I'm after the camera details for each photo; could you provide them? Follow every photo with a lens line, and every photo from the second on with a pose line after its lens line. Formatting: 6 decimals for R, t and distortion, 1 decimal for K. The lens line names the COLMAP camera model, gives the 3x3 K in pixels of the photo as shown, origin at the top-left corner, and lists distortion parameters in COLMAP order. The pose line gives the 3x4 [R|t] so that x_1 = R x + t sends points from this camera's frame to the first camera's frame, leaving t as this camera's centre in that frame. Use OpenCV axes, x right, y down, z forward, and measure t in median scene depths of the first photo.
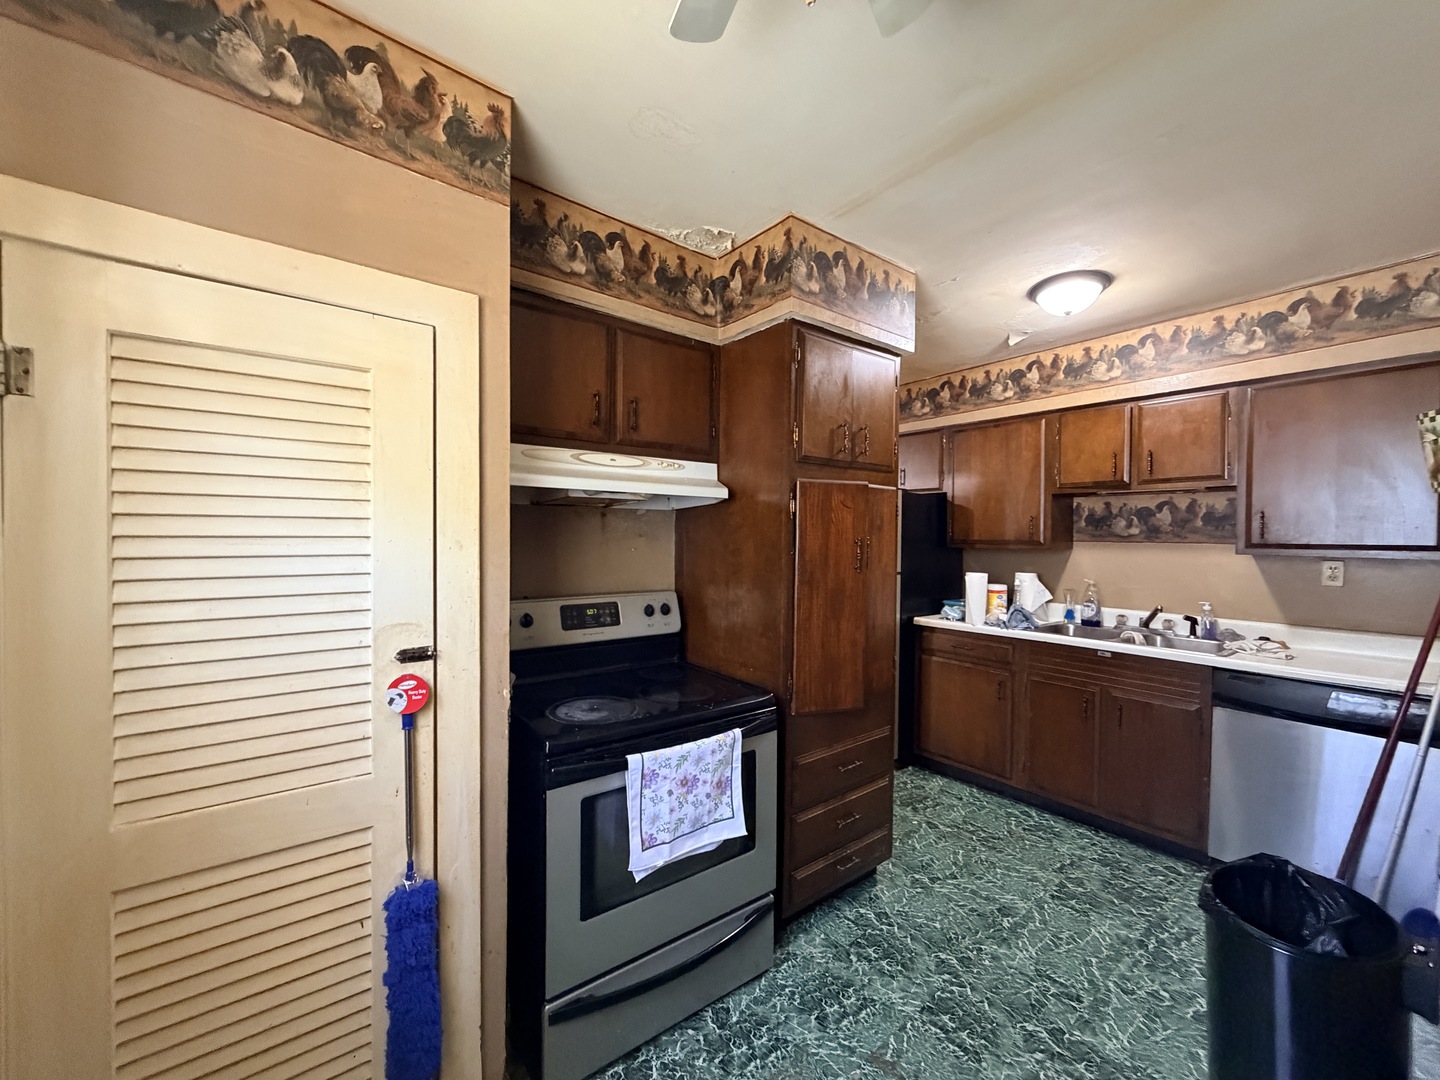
lens RADIAL K [[573.1, 0, 716.7], [0, 573.1, 541.7], [0, 0, 1]] dist [-0.001404, -0.000093]
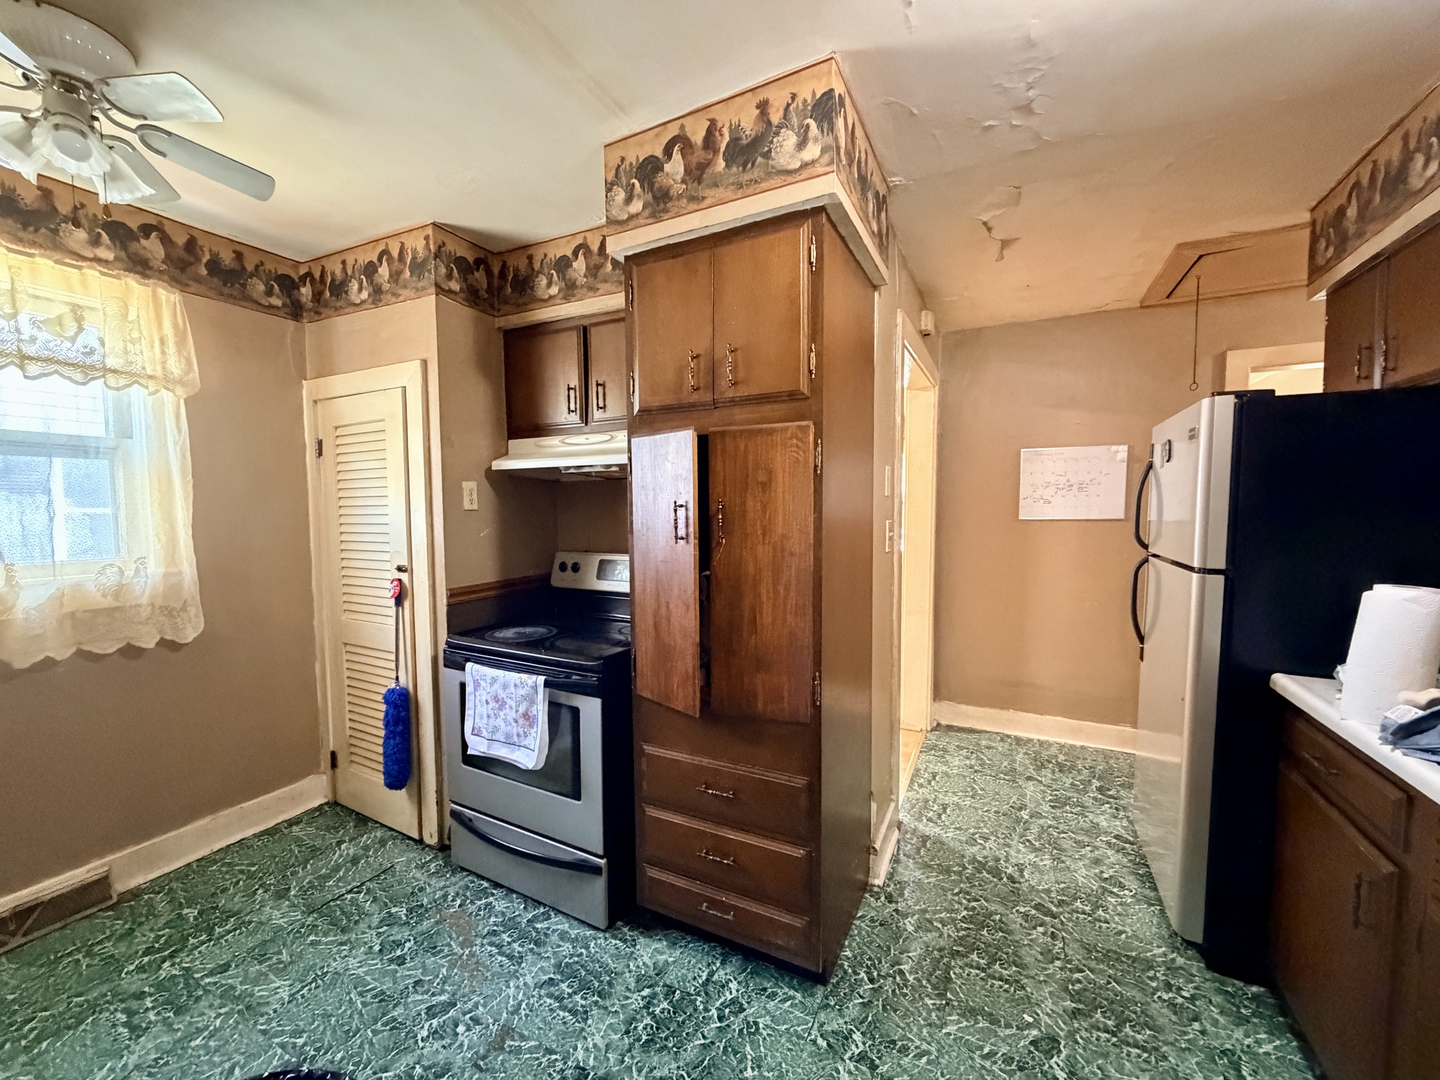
lens RADIAL K [[573.1, 0, 716.7], [0, 573.1, 541.7], [0, 0, 1]] dist [-0.001404, -0.000093]
pose [[0.417024, 0.044636, -0.907799, 0.671351], [-0.000642, 0.998808, 0.048816, 0.007910], [0.908895, -0.019774, 0.416556, 0.490277]]
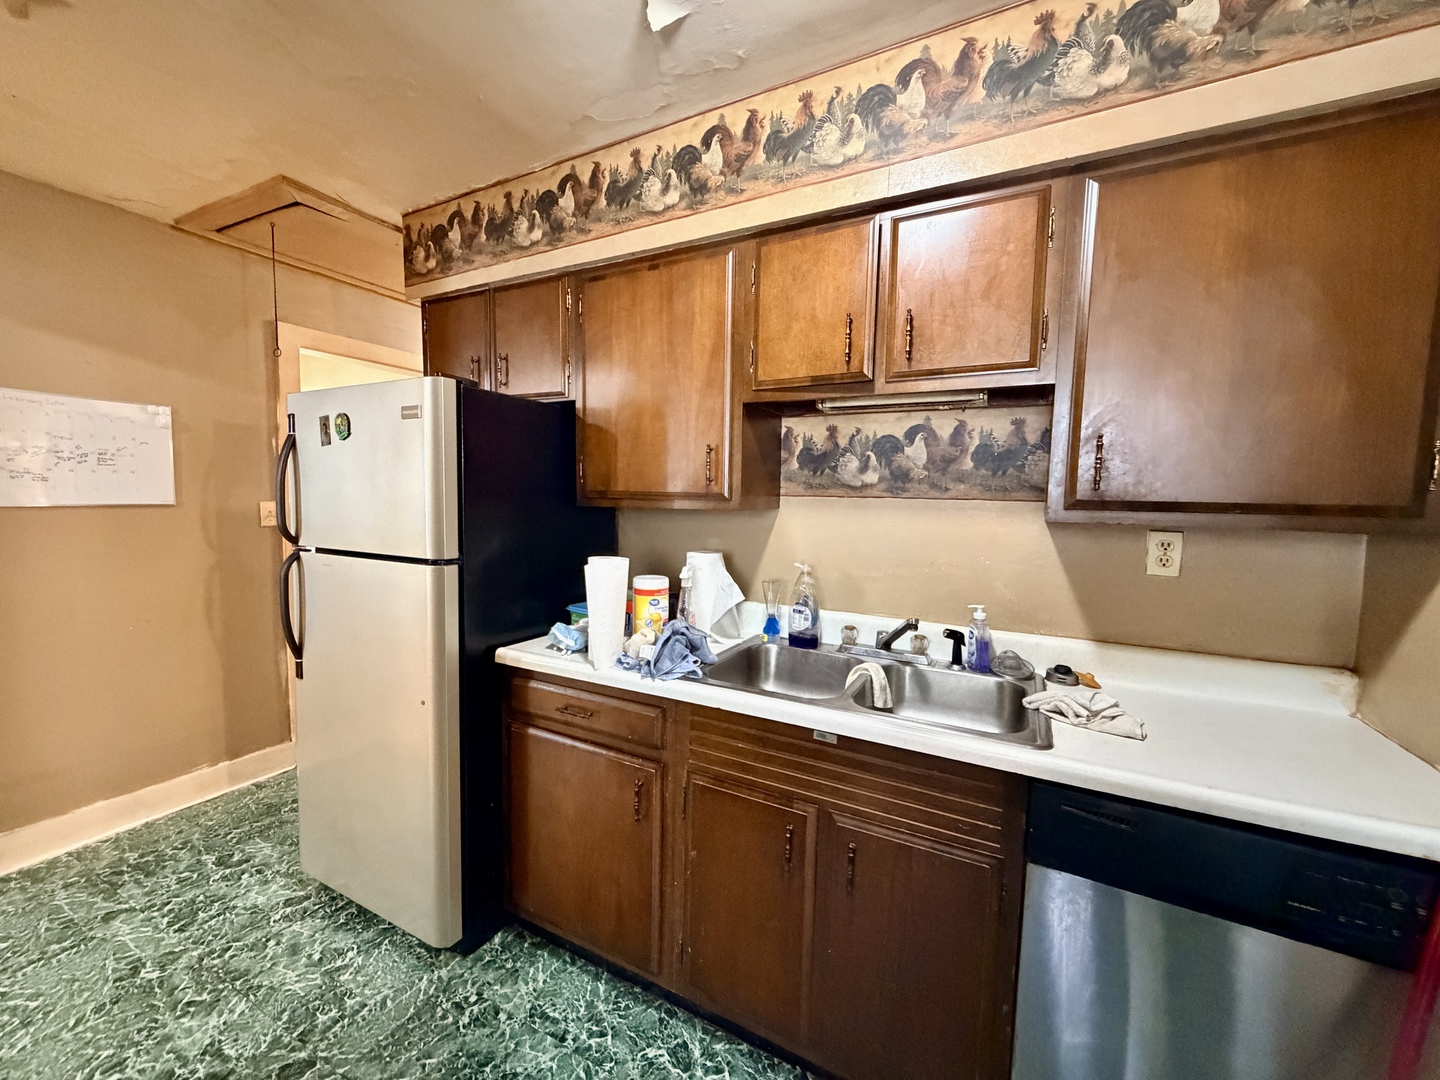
lens RADIAL K [[577.2, 0, 715.2], [0, 577.2, 542.3], [0, 0, 1]] dist [0.000467, 0.000177]
pose [[0.914202, -0.024722, 0.404505, 0.376755], [-0.006318, 0.997147, 0.075220, 0.003383], [-0.405211, -0.071322, 0.911437, 0.570000]]
